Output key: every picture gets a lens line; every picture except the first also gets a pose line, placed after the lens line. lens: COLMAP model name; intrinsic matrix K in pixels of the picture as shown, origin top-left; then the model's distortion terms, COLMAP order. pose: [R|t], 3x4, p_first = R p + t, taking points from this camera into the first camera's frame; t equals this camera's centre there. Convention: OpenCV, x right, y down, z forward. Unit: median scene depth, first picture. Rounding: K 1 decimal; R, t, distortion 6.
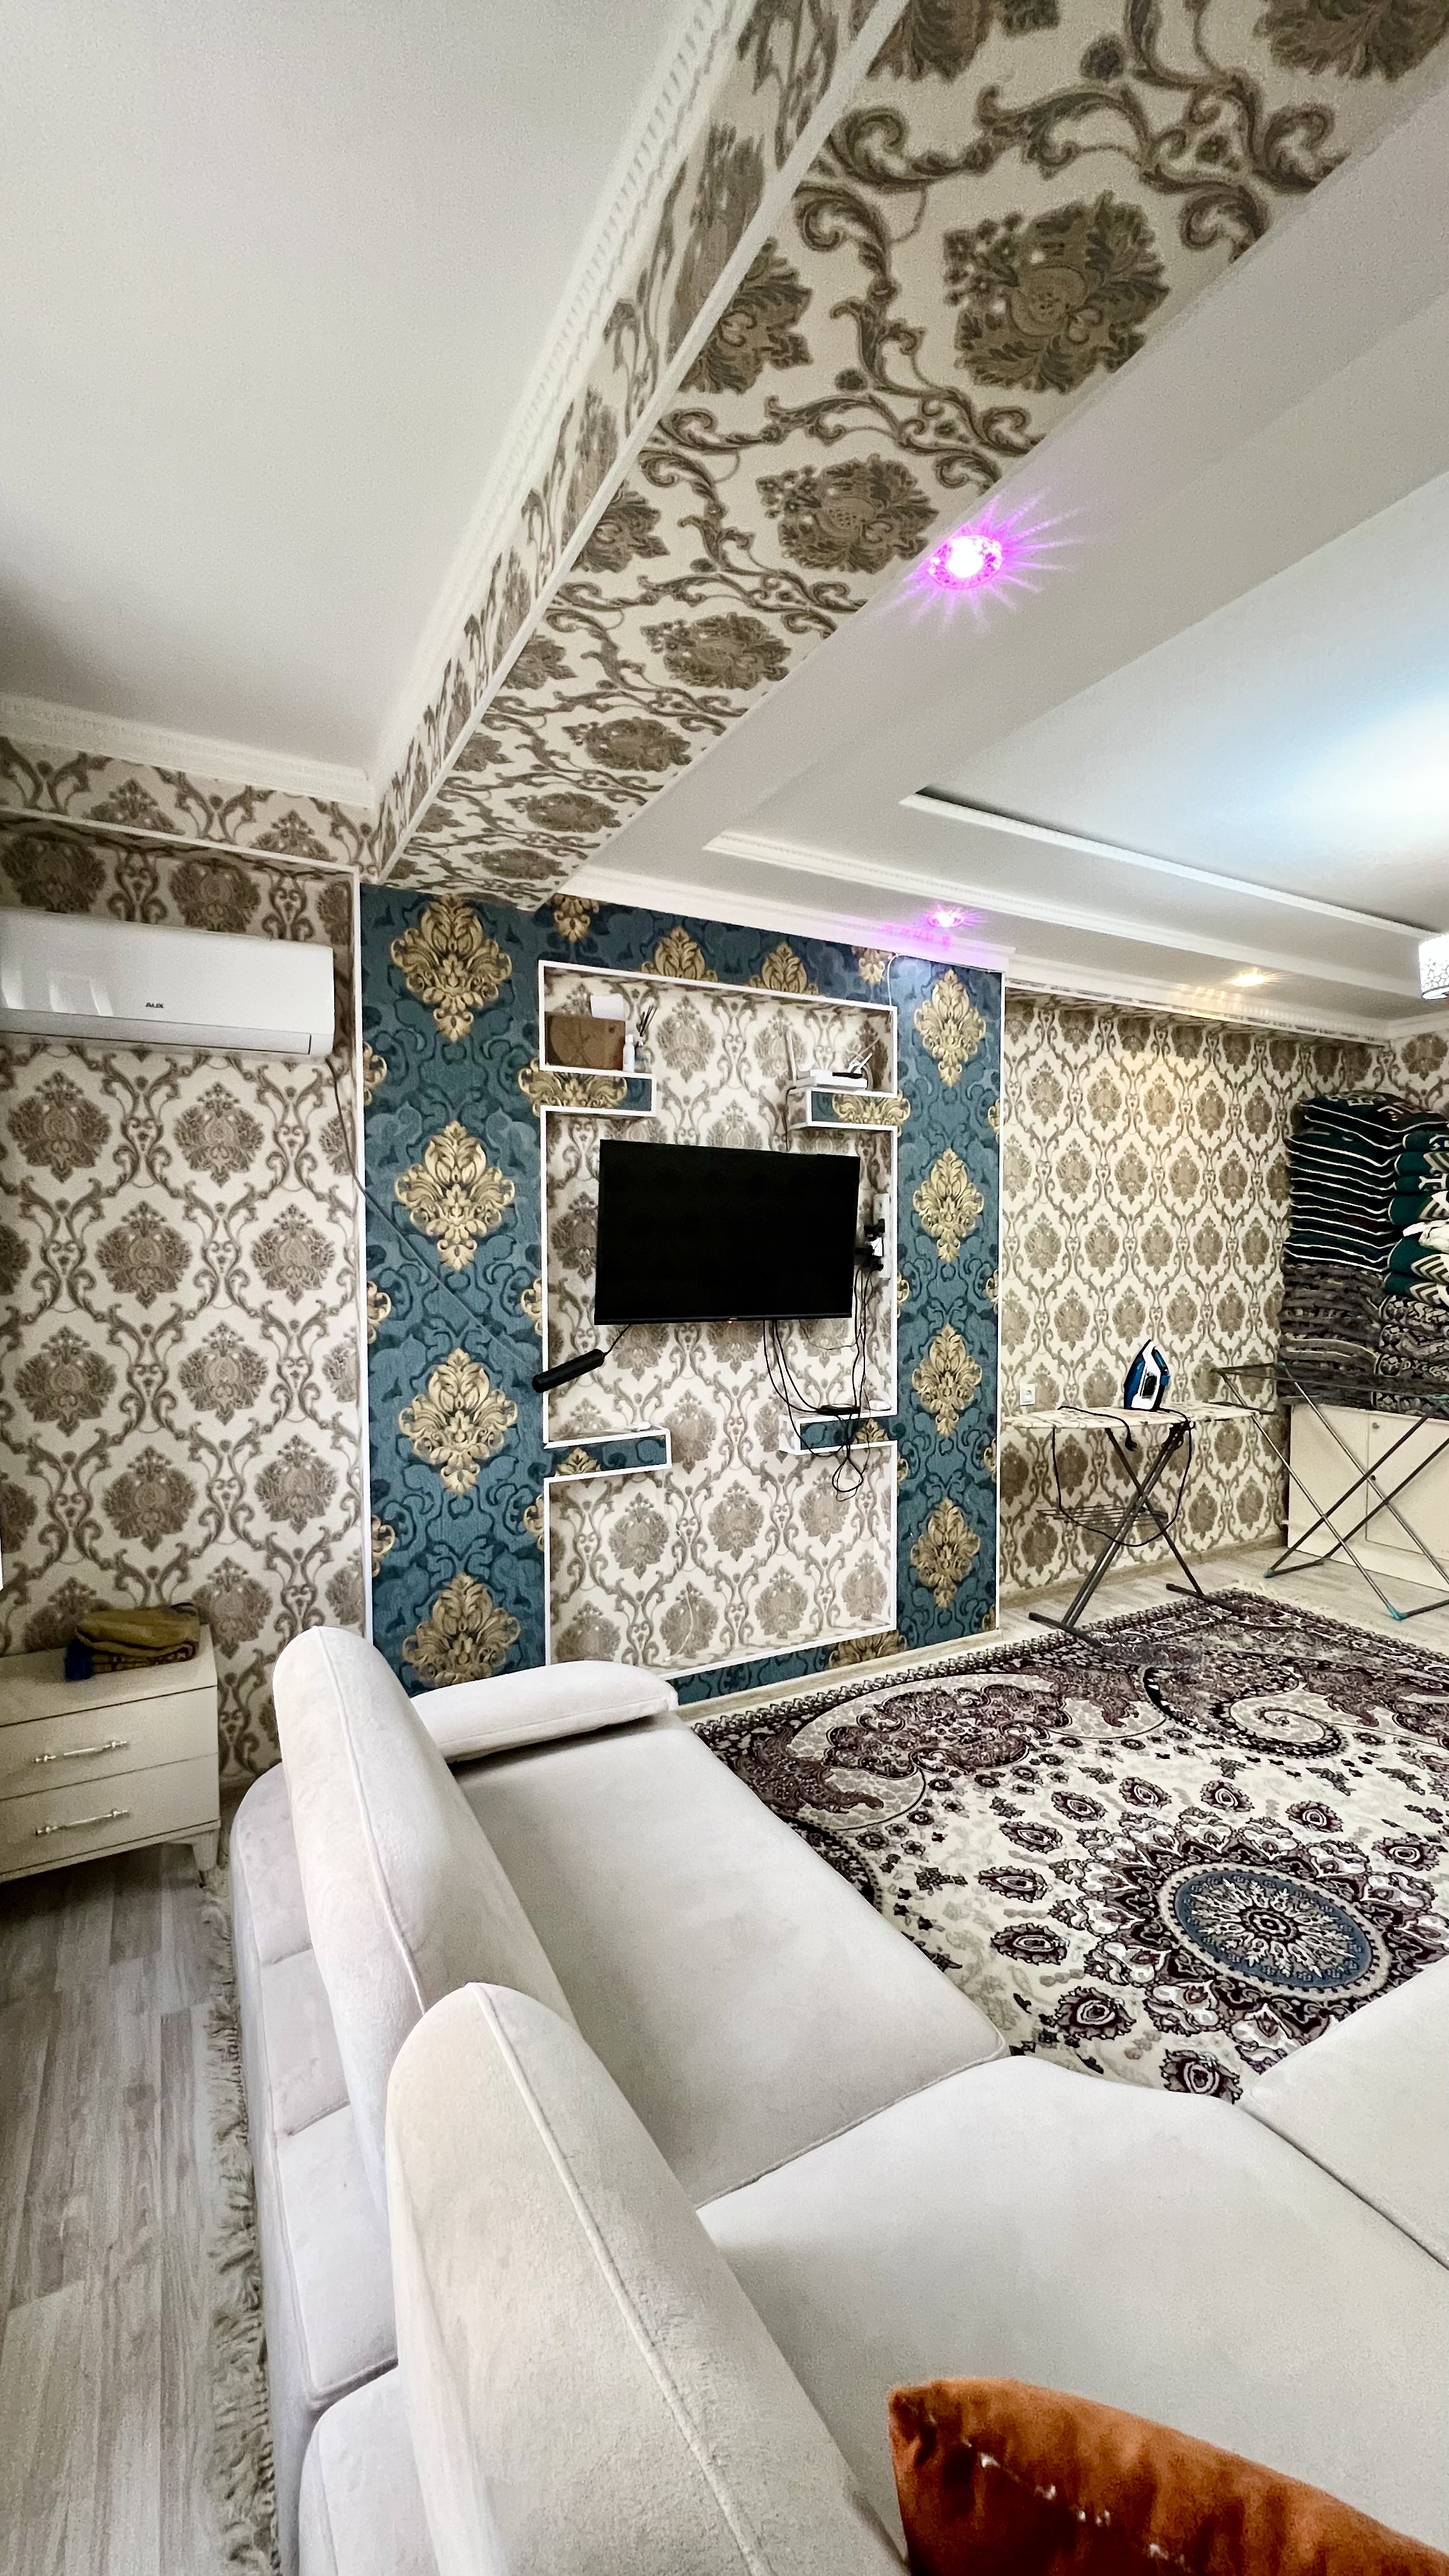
lens RADIAL K [[1015.5, 0, 727.8], [0, 1015.5, 1308.6], [0, 0, 1]] dist [-0.001305, 0.000538]
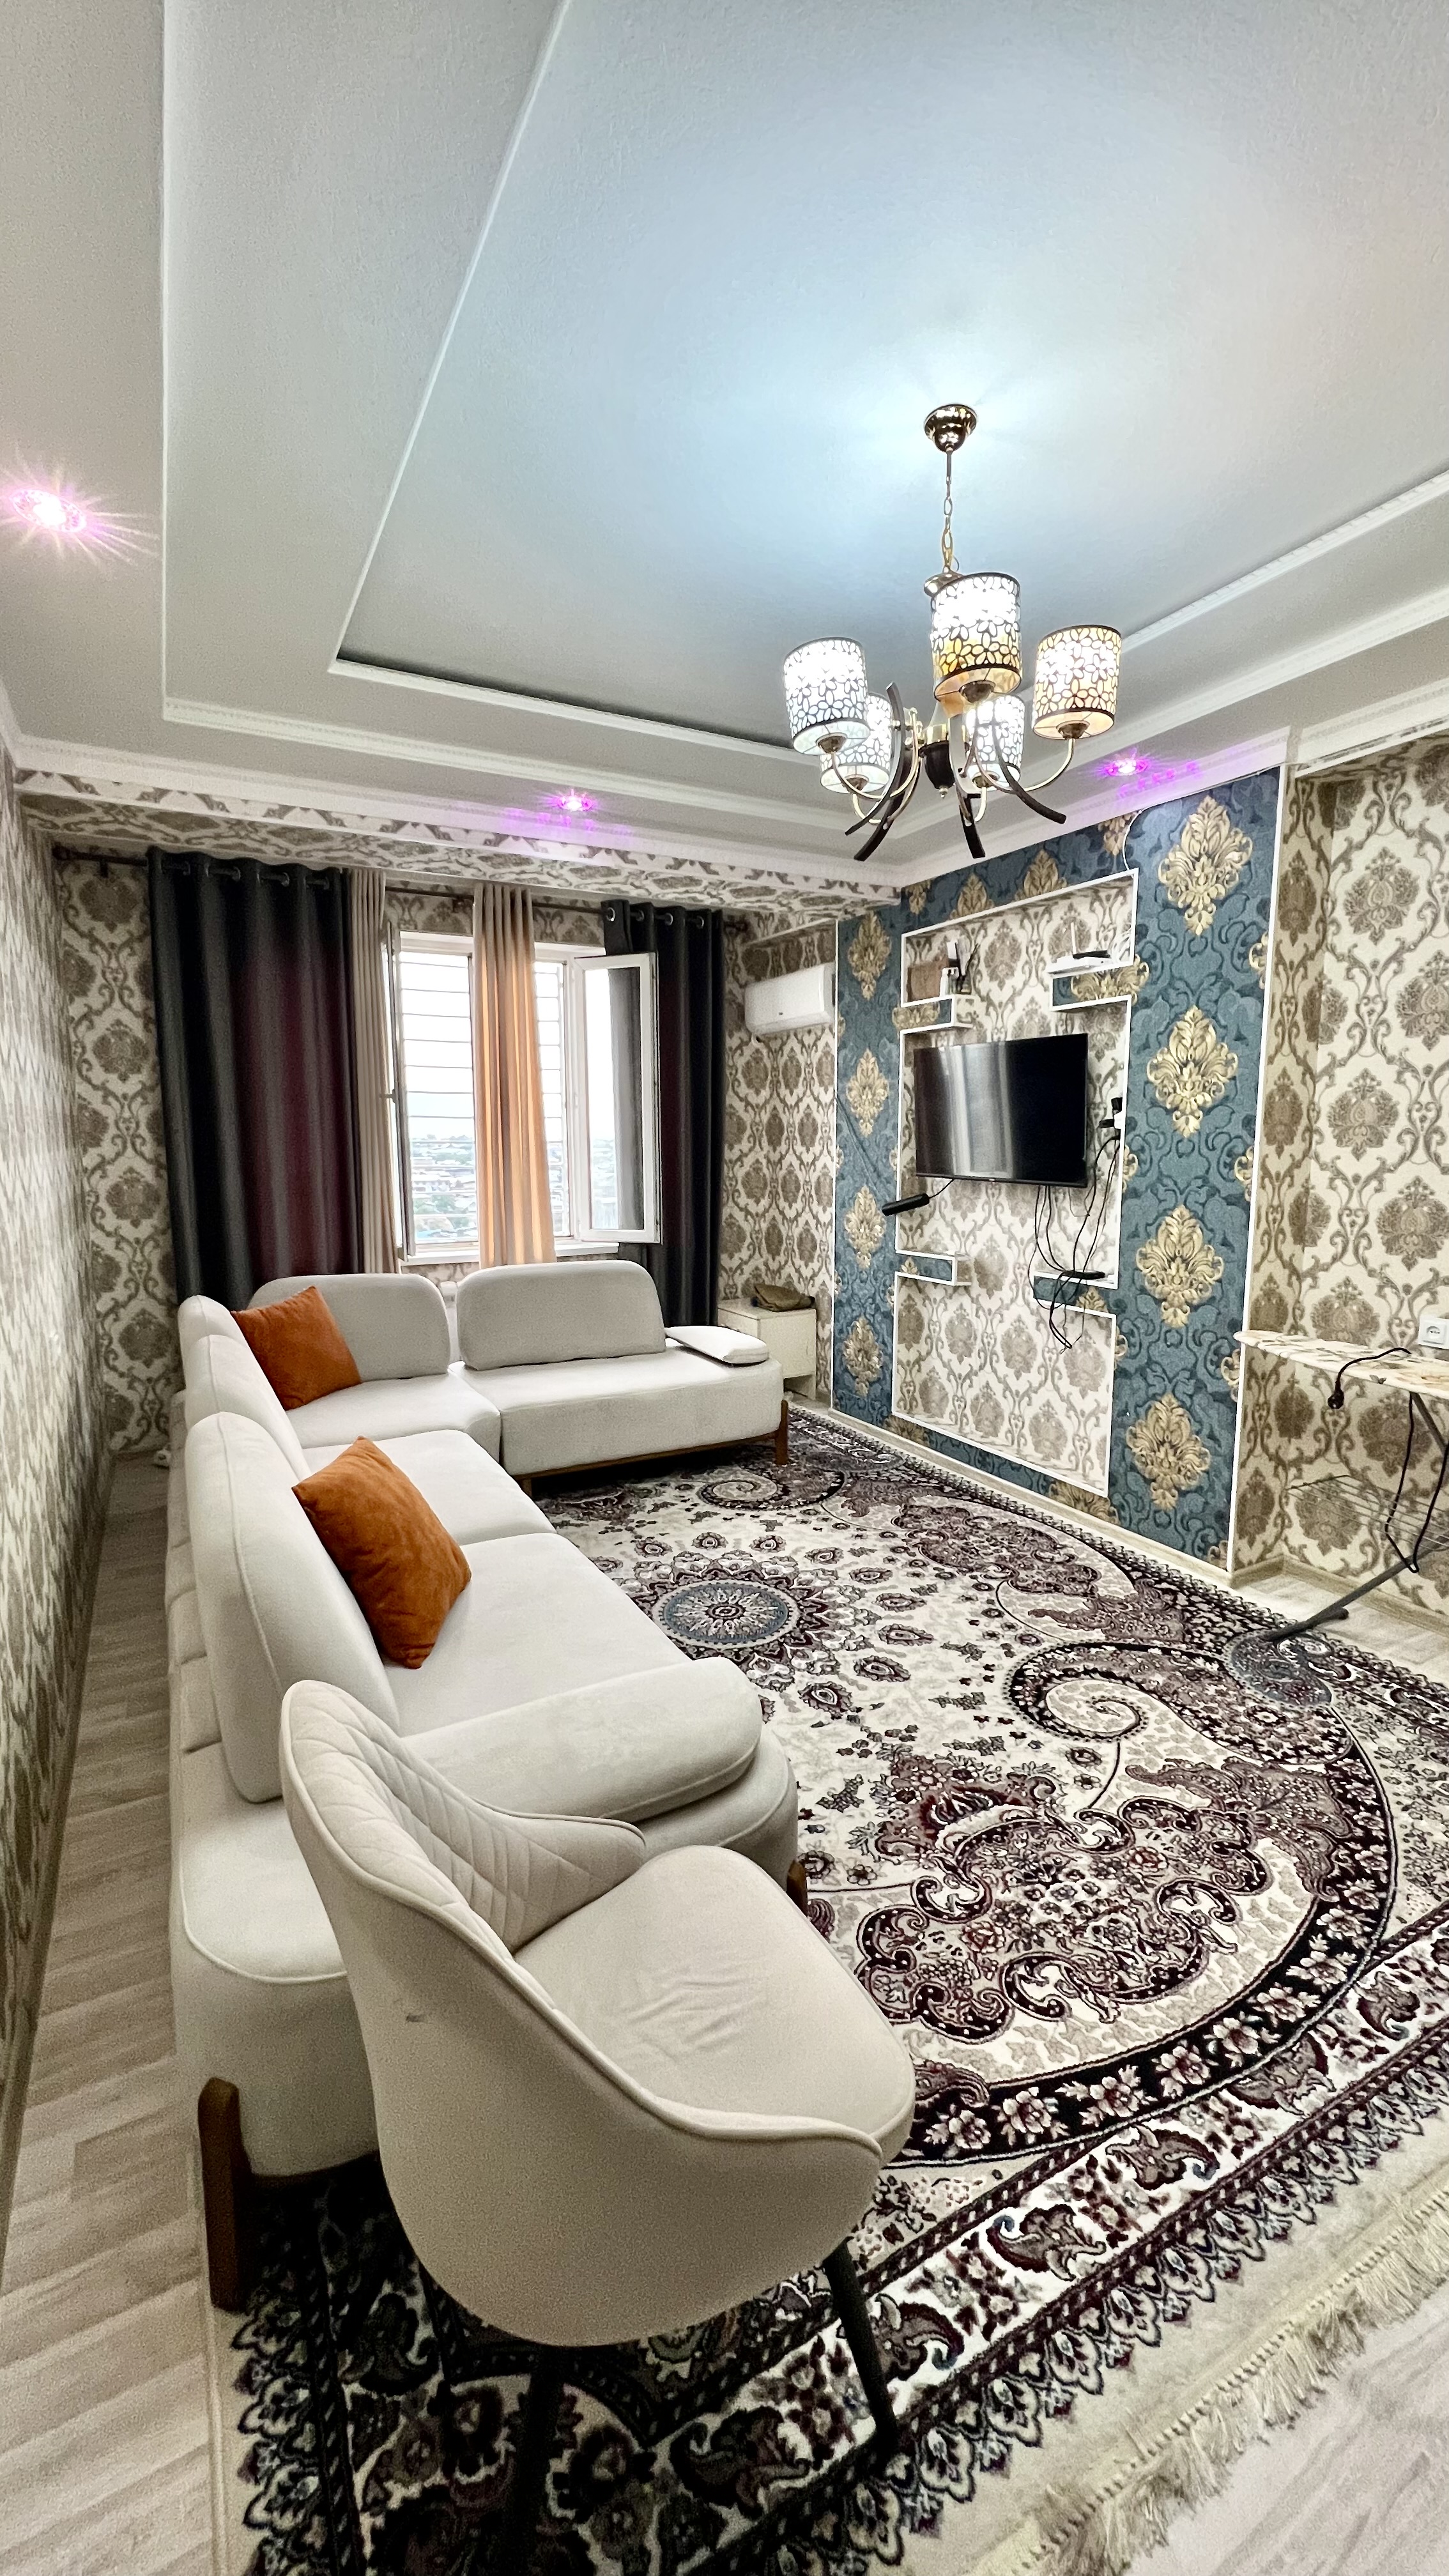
lens RADIAL K [[1015.5, 0, 719.8], [0, 1015.5, 1297.2], [0, 0, 1]] dist [-0.001305, 0.000538]
pose [[-0.005206, 0.167705, -0.985823, 1.374057], [-0.043404, 0.984870, 0.167772, -0.046083], [0.999044, 0.043662, 0.002151, 0.716607]]
